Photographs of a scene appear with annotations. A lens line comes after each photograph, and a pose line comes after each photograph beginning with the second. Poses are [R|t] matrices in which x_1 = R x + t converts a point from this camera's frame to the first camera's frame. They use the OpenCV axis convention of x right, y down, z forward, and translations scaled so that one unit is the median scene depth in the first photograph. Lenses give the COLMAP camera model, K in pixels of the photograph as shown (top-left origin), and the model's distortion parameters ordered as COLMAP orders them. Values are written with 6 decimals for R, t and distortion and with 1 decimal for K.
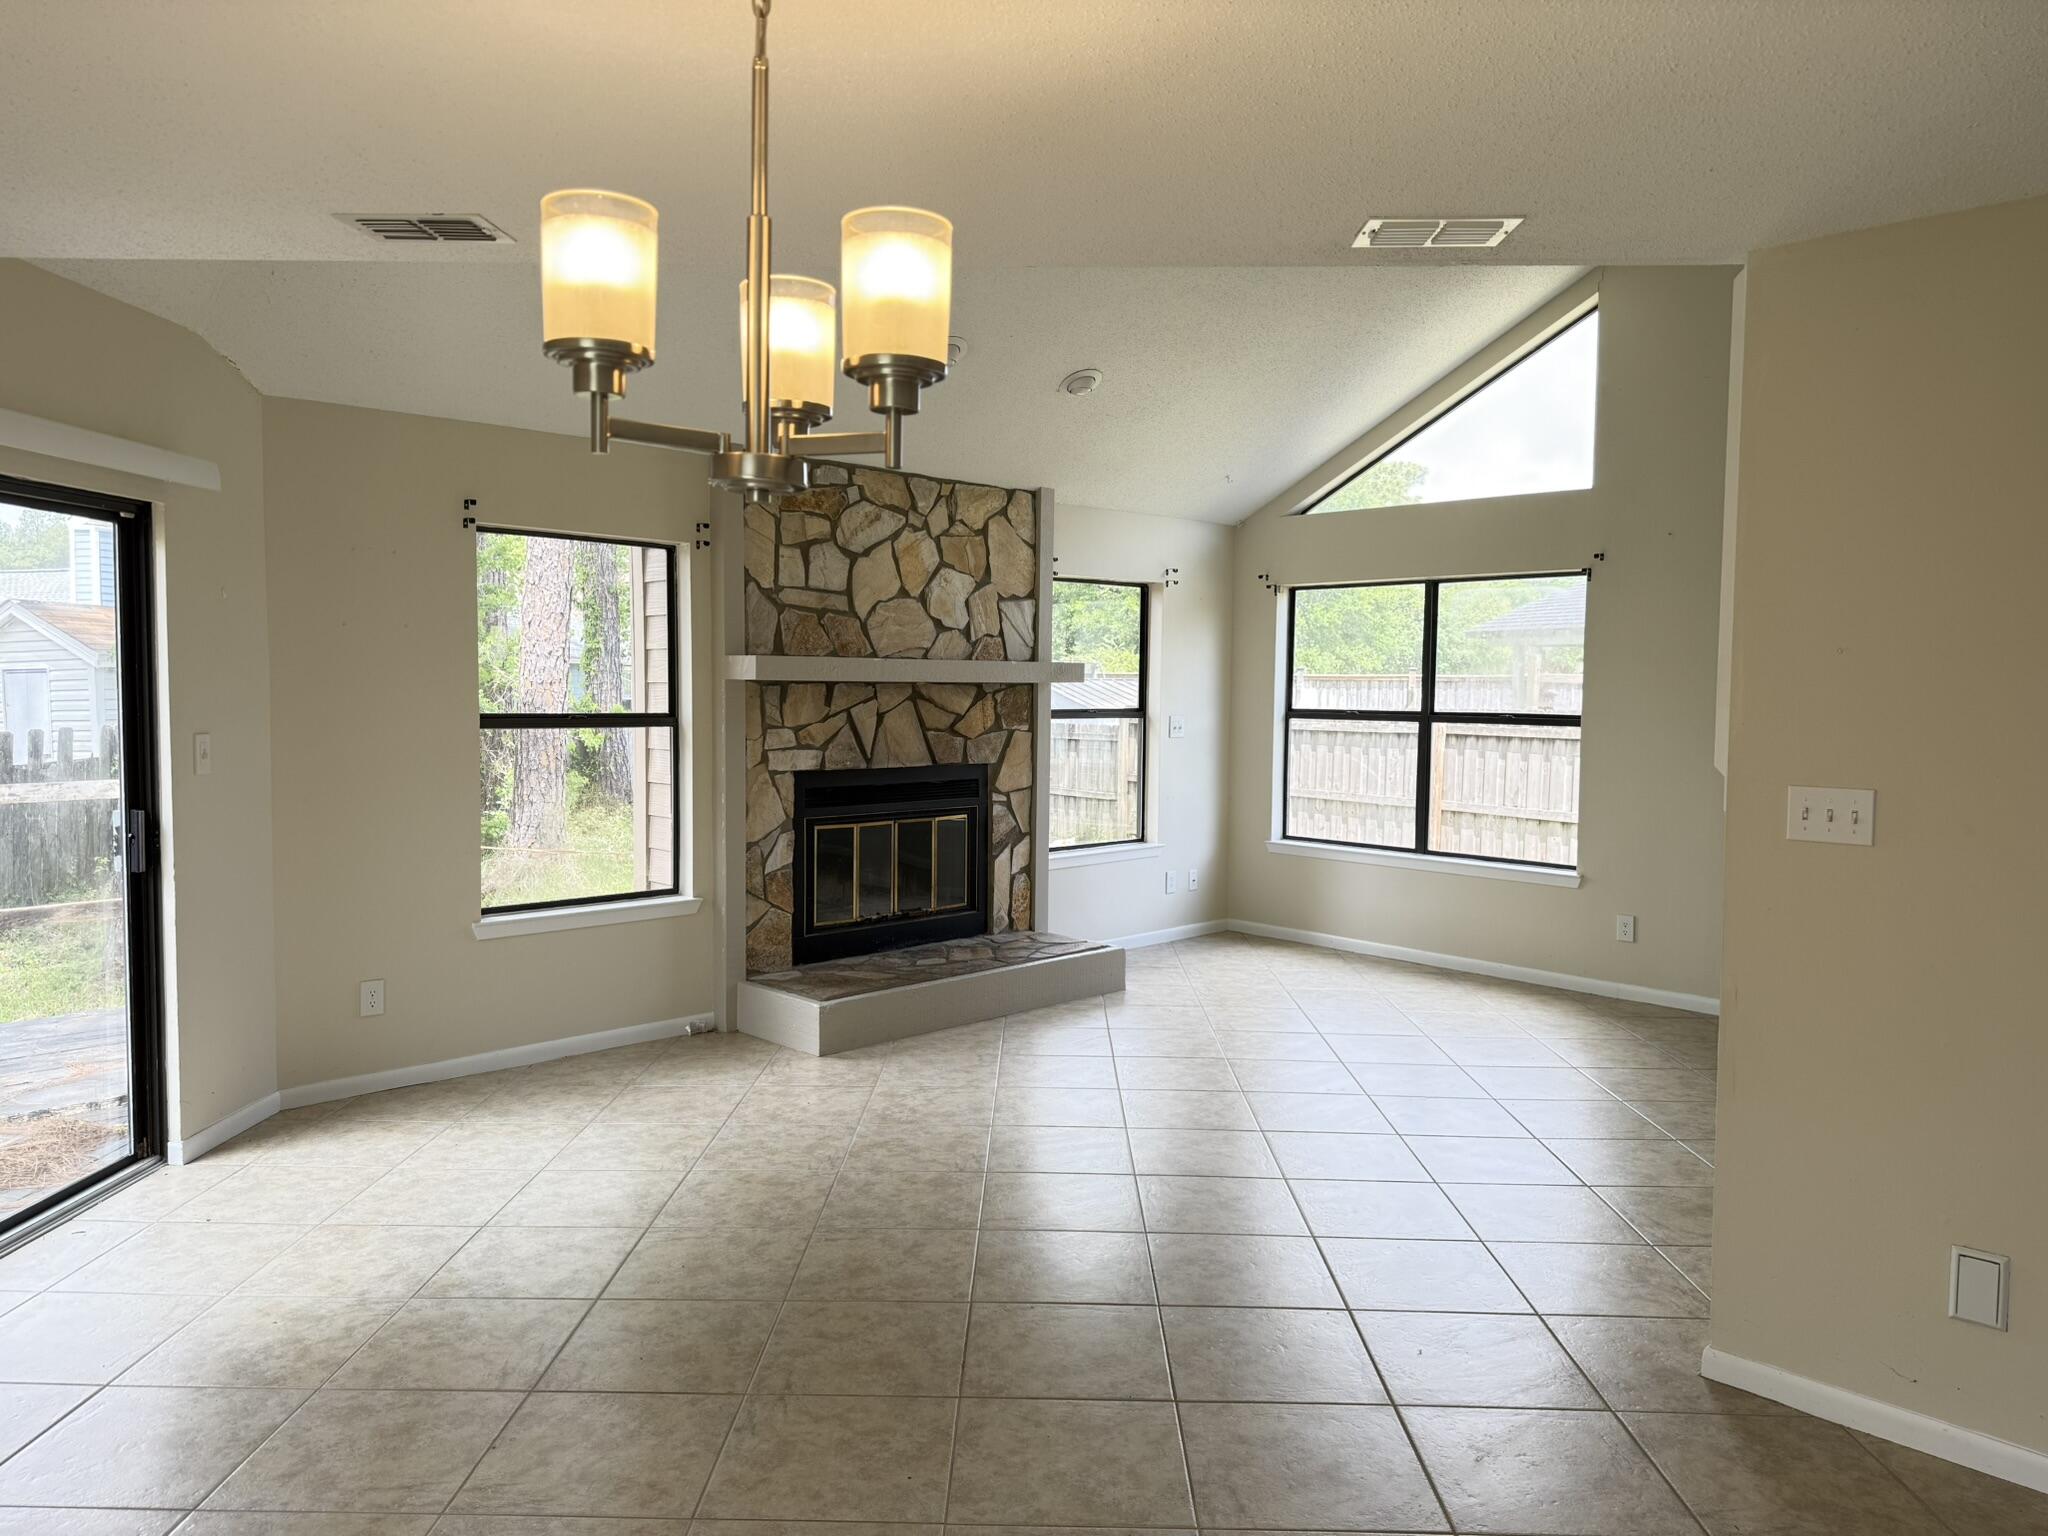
lens RADIAL K [[1427.6, 0, 1024.0], [0, 1427.6, 768.0], [0, 0, 1]] dist [0.156223, -0.280130]
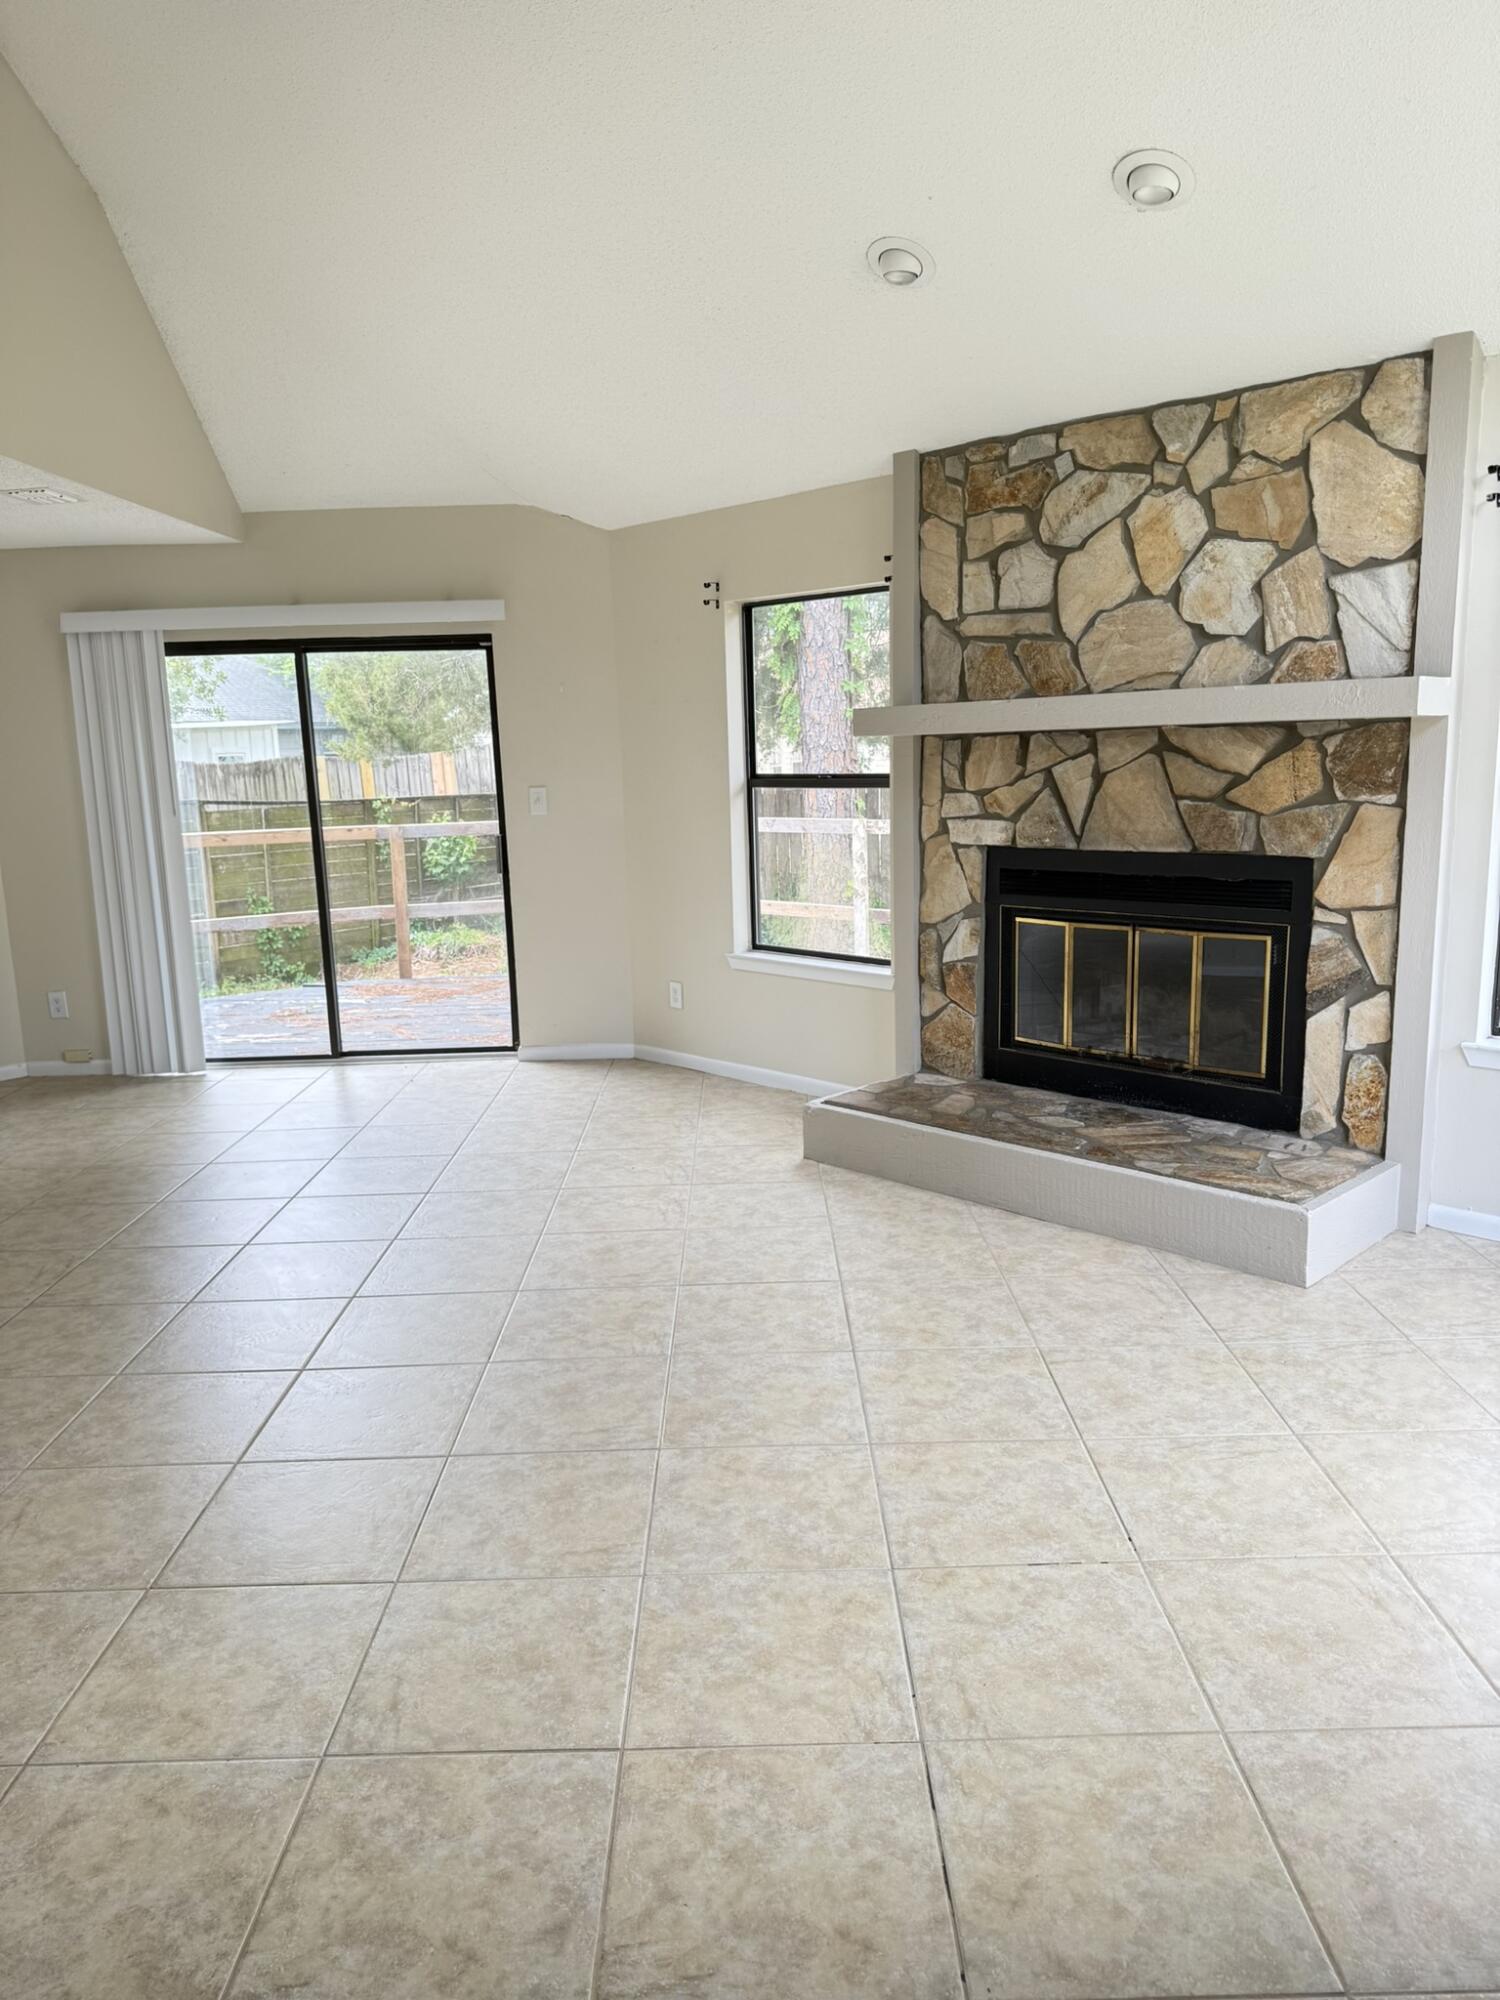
lens RADIAL K [[1394.2, 0, 750.0], [0, 1394.2, 1000.0], [0, 0, 1]] dist [0.156223, -0.280130]
pose [[0.025843, 0.167489, -0.985535, 0.616490], [-0.036837, 0.985354, 0.166492, -0.037814], [0.998987, 0.032001, 0.031635, 0.813140]]
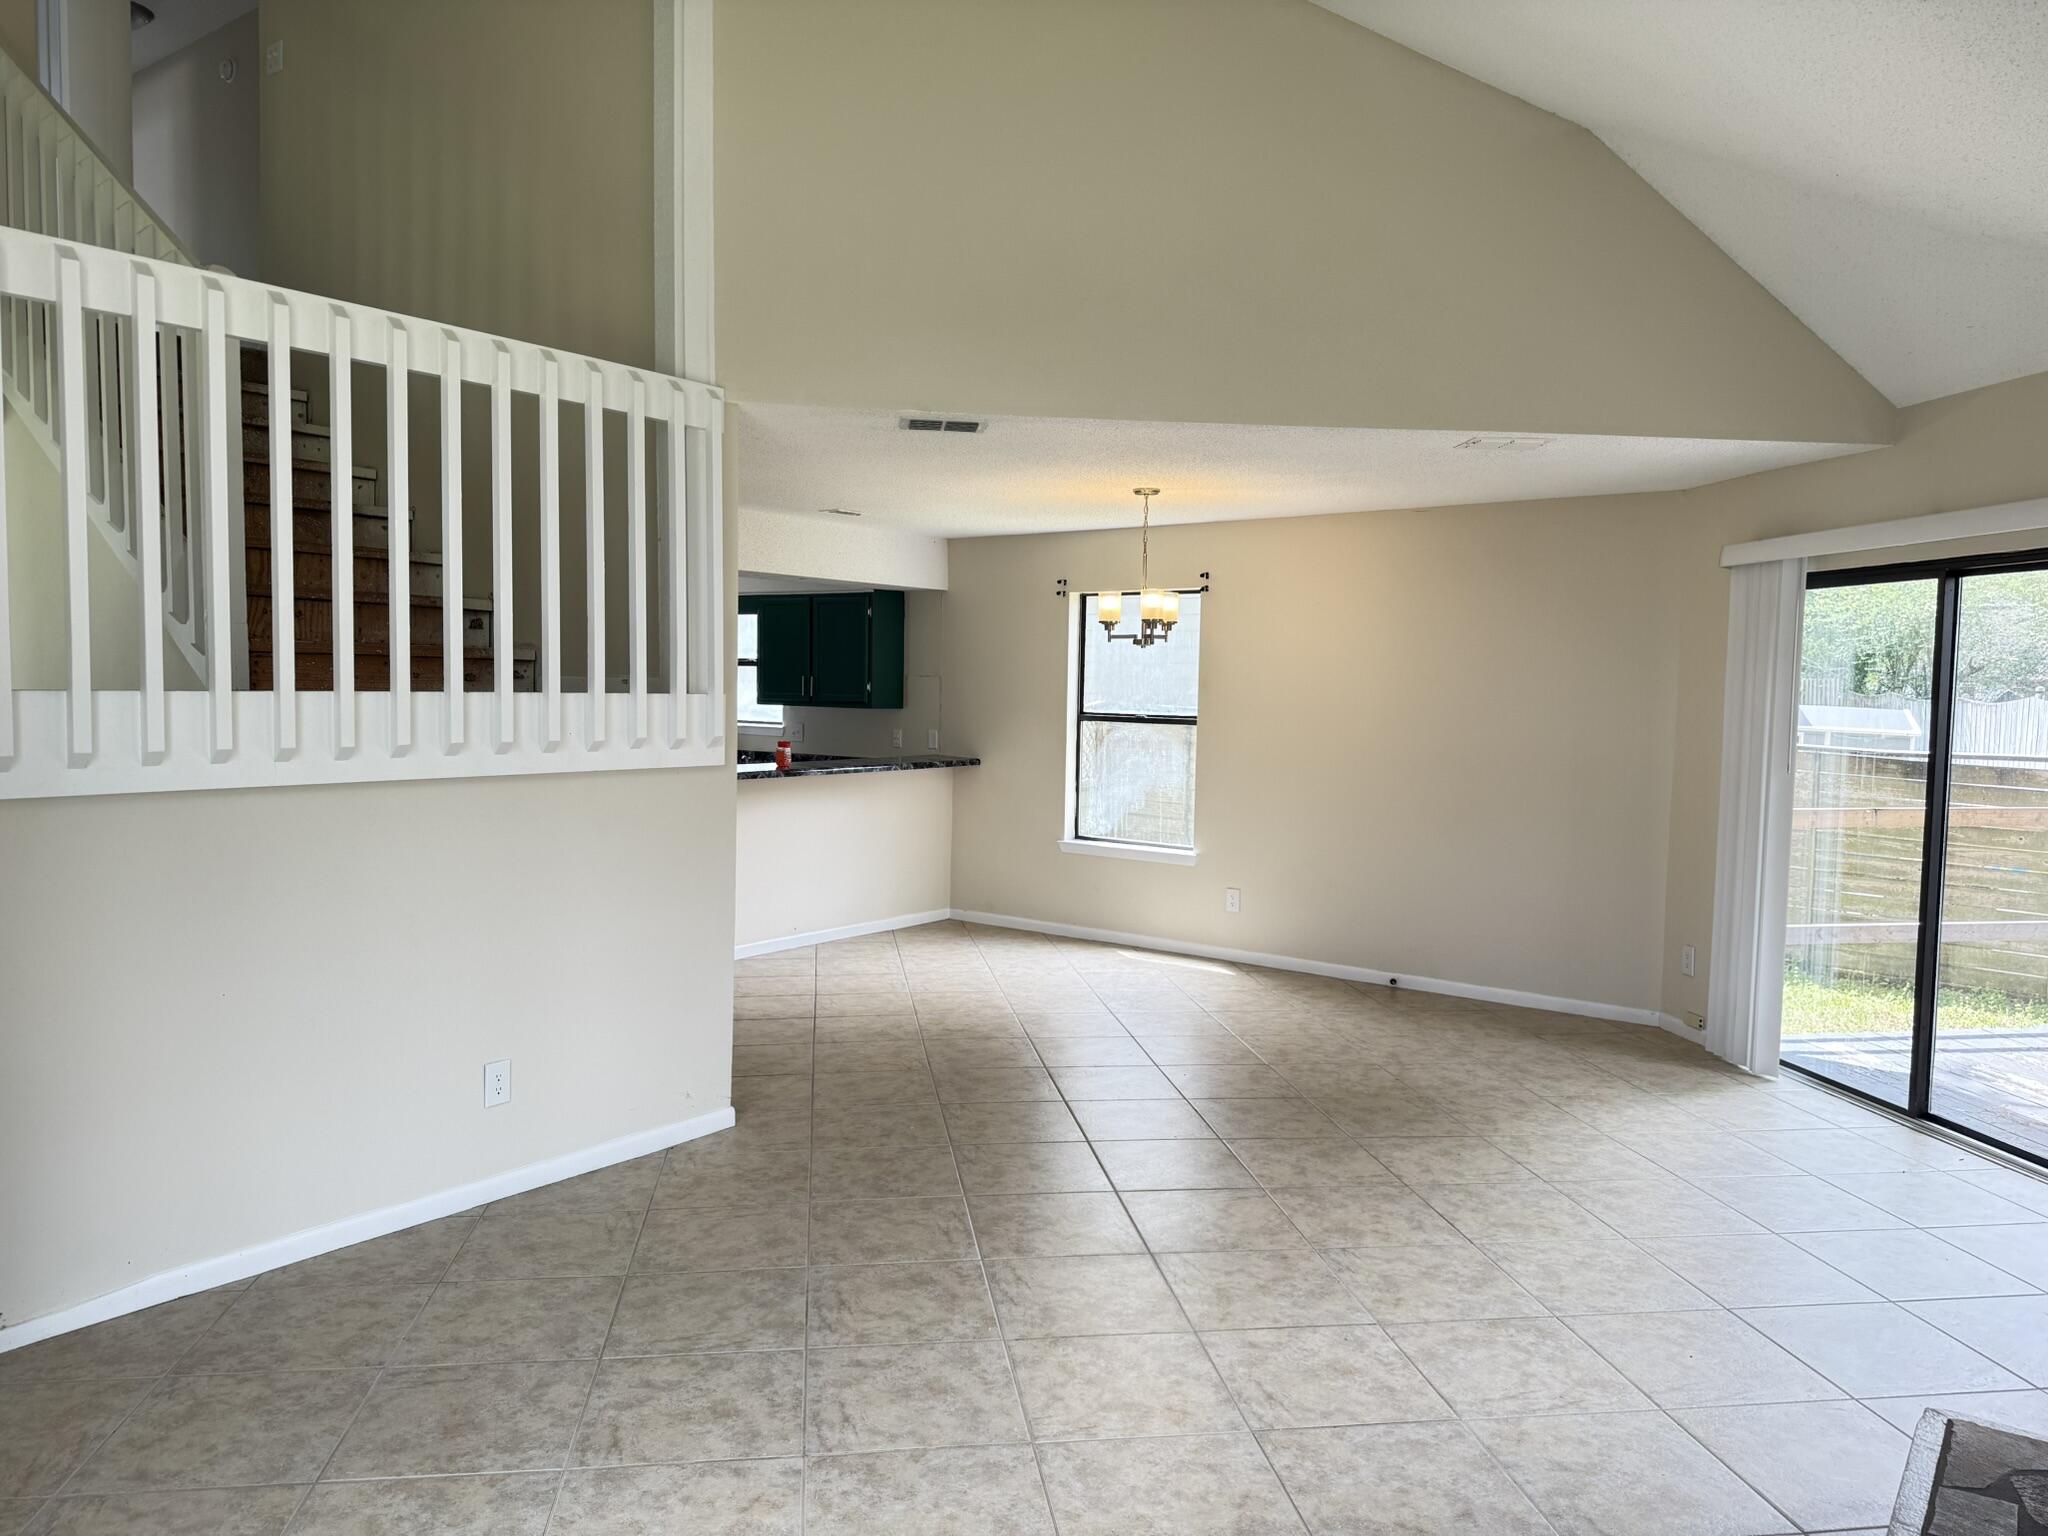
lens RADIAL K [[1457.5, 0, 1024.0], [0, 1457.5, 768.0], [0, 0, 1]] dist [-0.000804, -0.001989]
pose [[-0.986956, -0.023369, -0.159285, 0.197686], [-0.043879, 0.990996, 0.126494, -0.075618], [0.154895, 0.131833, -0.979095, 1.207604]]
